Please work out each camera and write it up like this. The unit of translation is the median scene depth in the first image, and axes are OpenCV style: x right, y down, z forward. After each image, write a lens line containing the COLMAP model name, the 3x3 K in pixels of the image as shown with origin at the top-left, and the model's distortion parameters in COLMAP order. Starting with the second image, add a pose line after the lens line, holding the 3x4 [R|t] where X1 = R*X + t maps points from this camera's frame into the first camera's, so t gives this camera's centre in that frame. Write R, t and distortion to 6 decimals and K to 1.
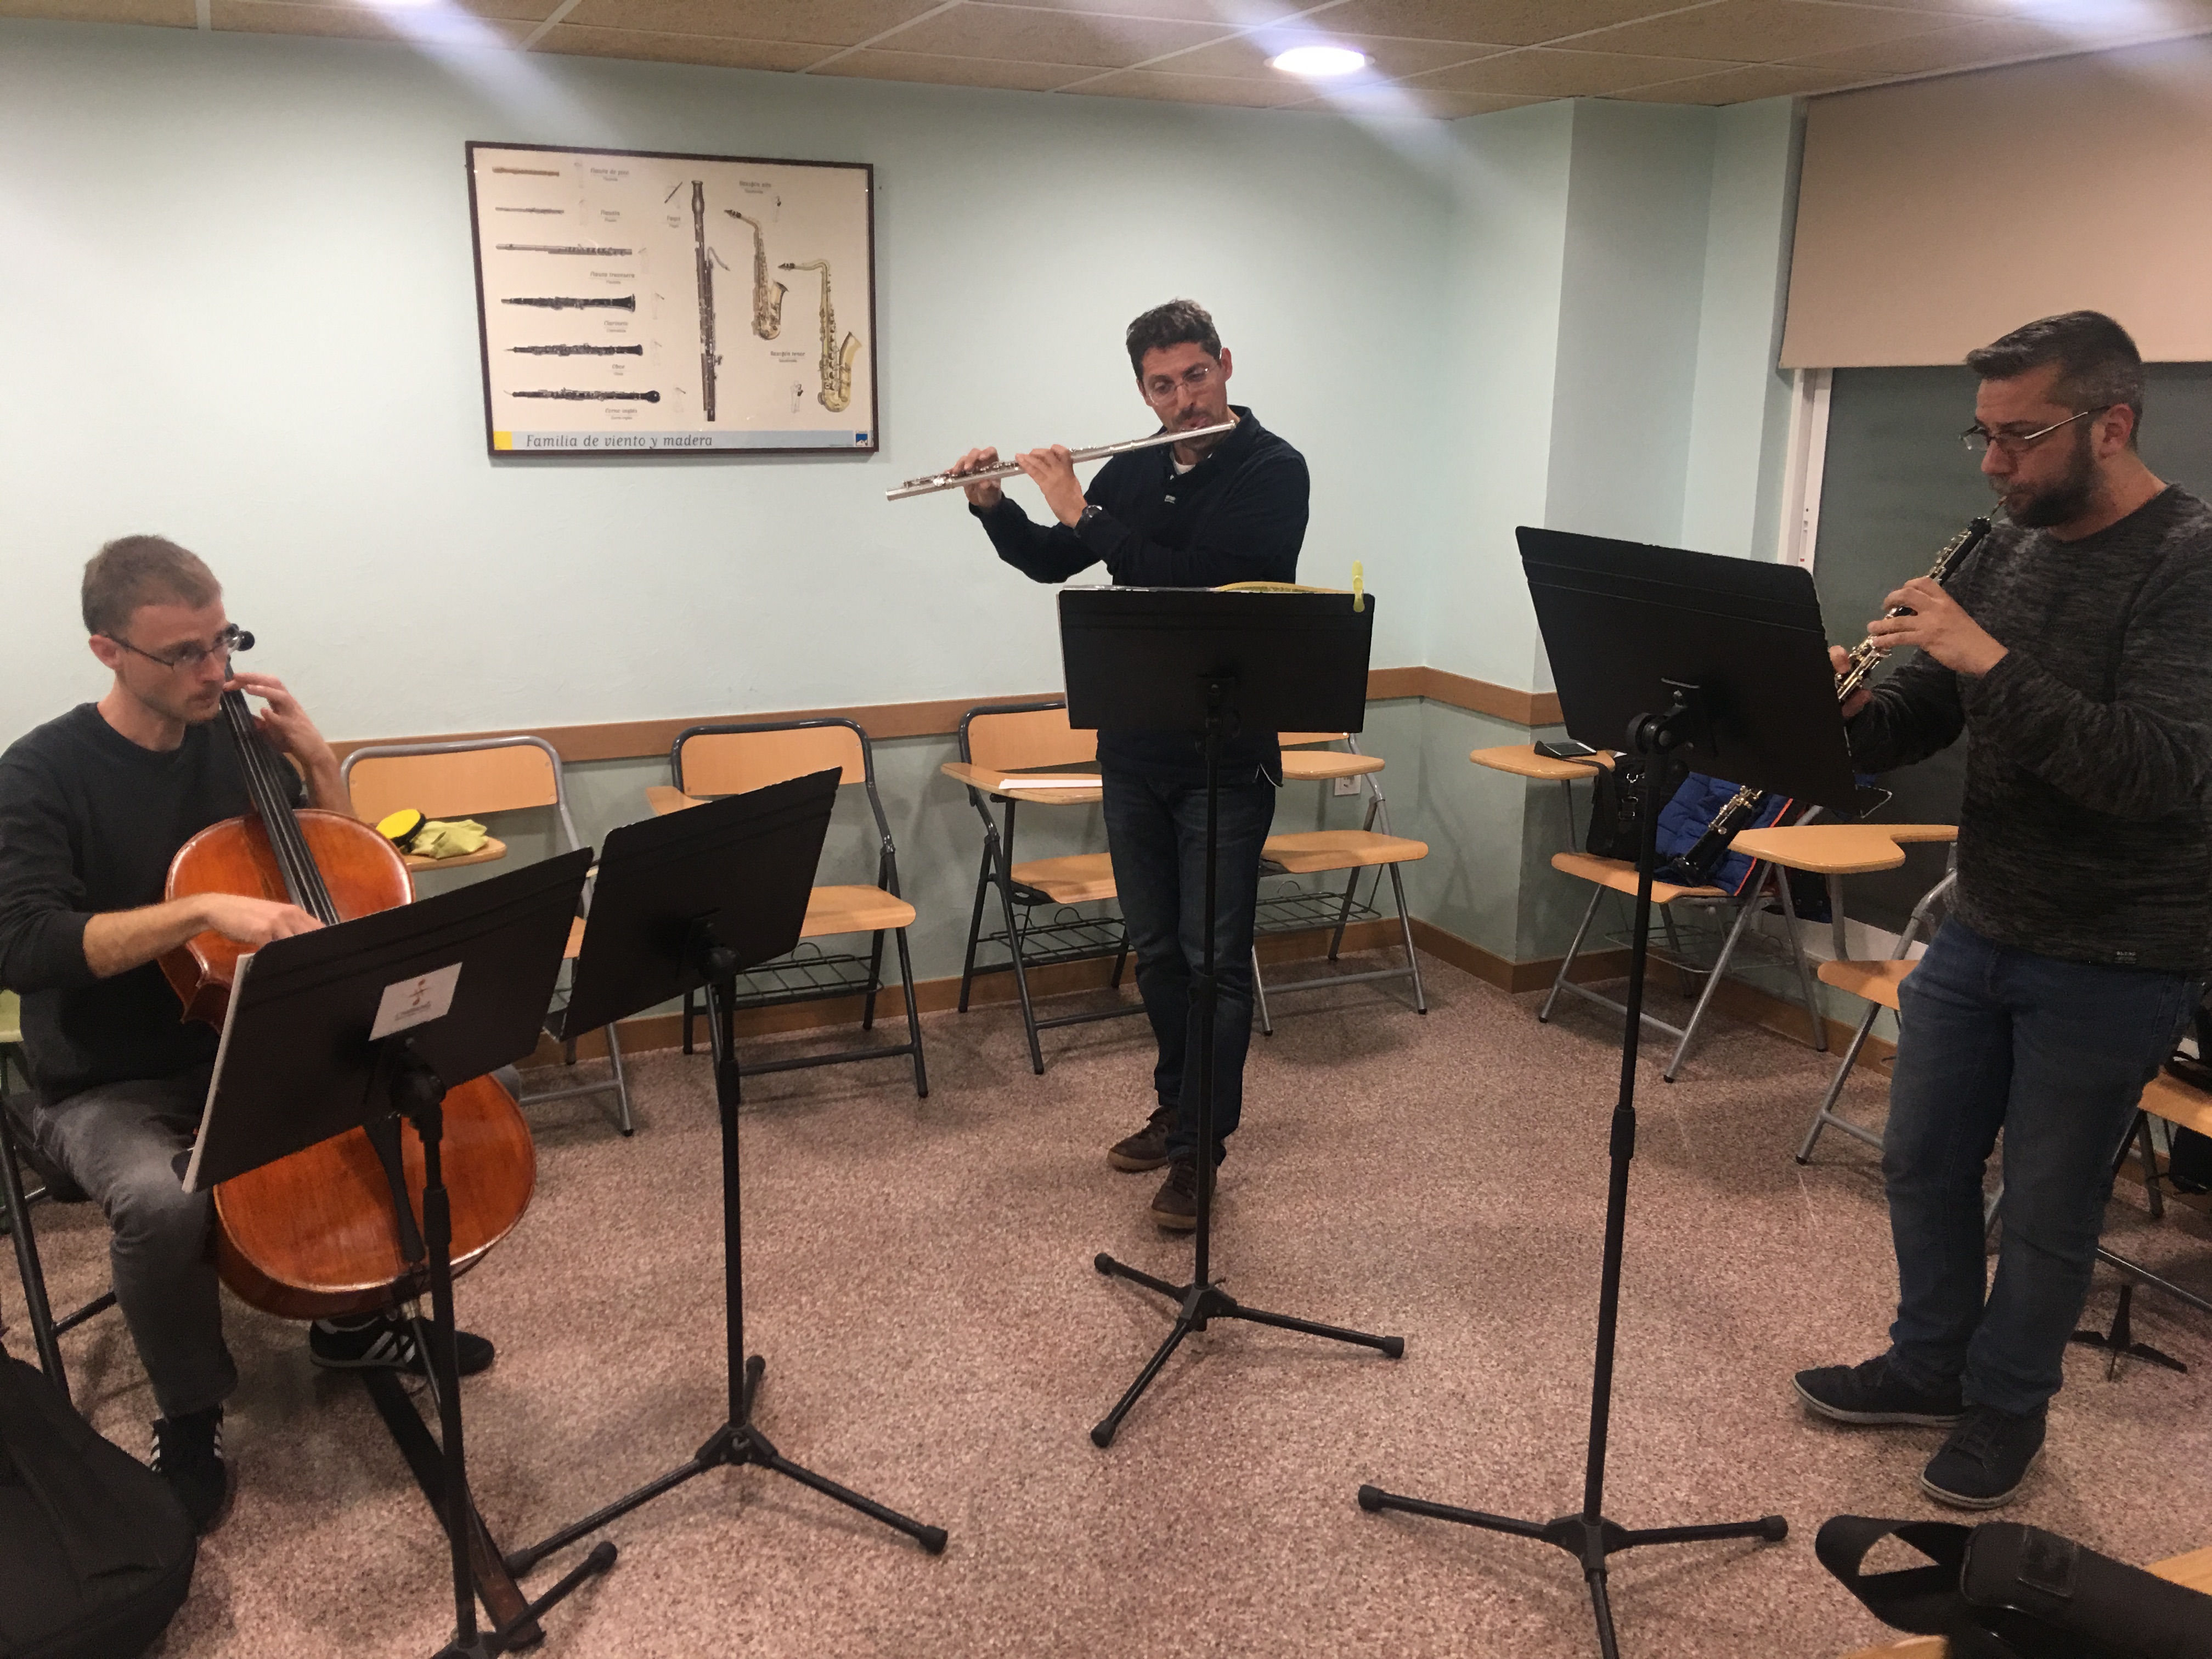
lens RADIAL K [[1847.1, 0, 1084.8], [0, 1847.1, 812.3], [0, 0, 1]] dist [0.070234, -0.115310]
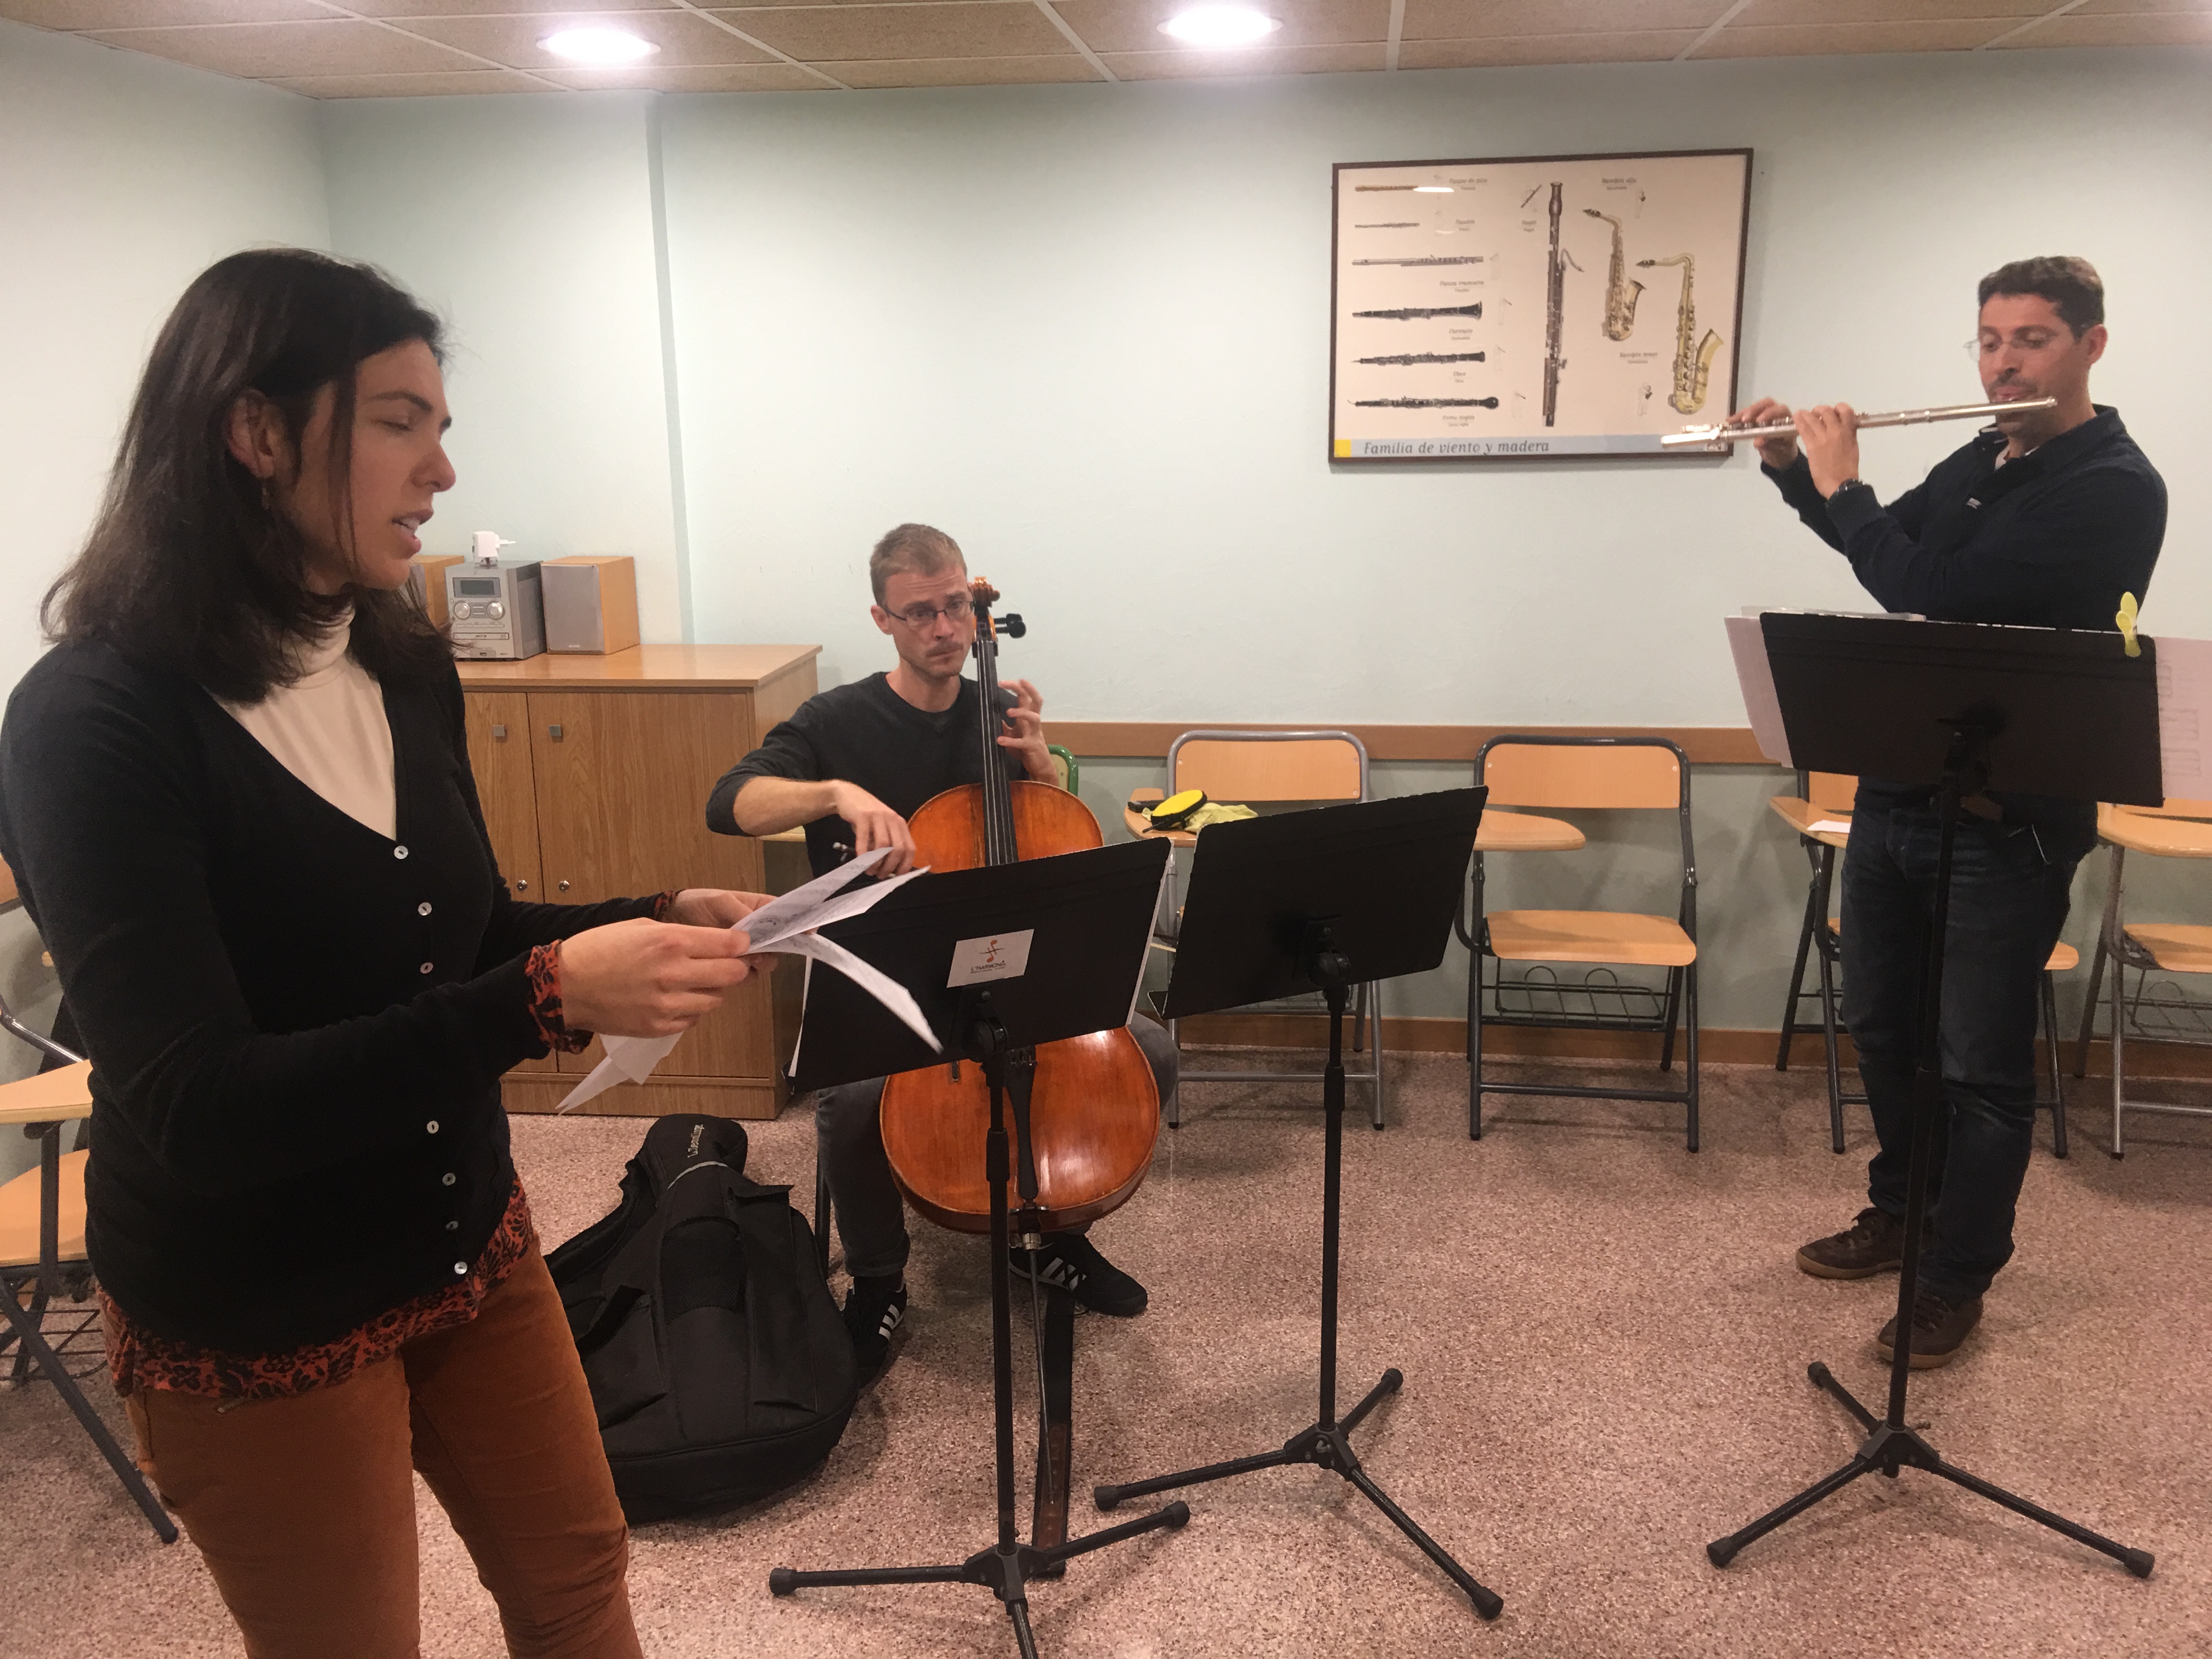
lens RADIAL K [[1847.1, 0, 1100.5], [0, 1847.1, 808.5], [0, 0, 1]] dist [0.070234, -0.115310]
pose [[0.850618, 0.100241, -0.516140, 0.141763], [-0.101707, 0.994487, 0.025526, -0.012278], [0.515853, 0.030782, 0.856124, 0.049004]]
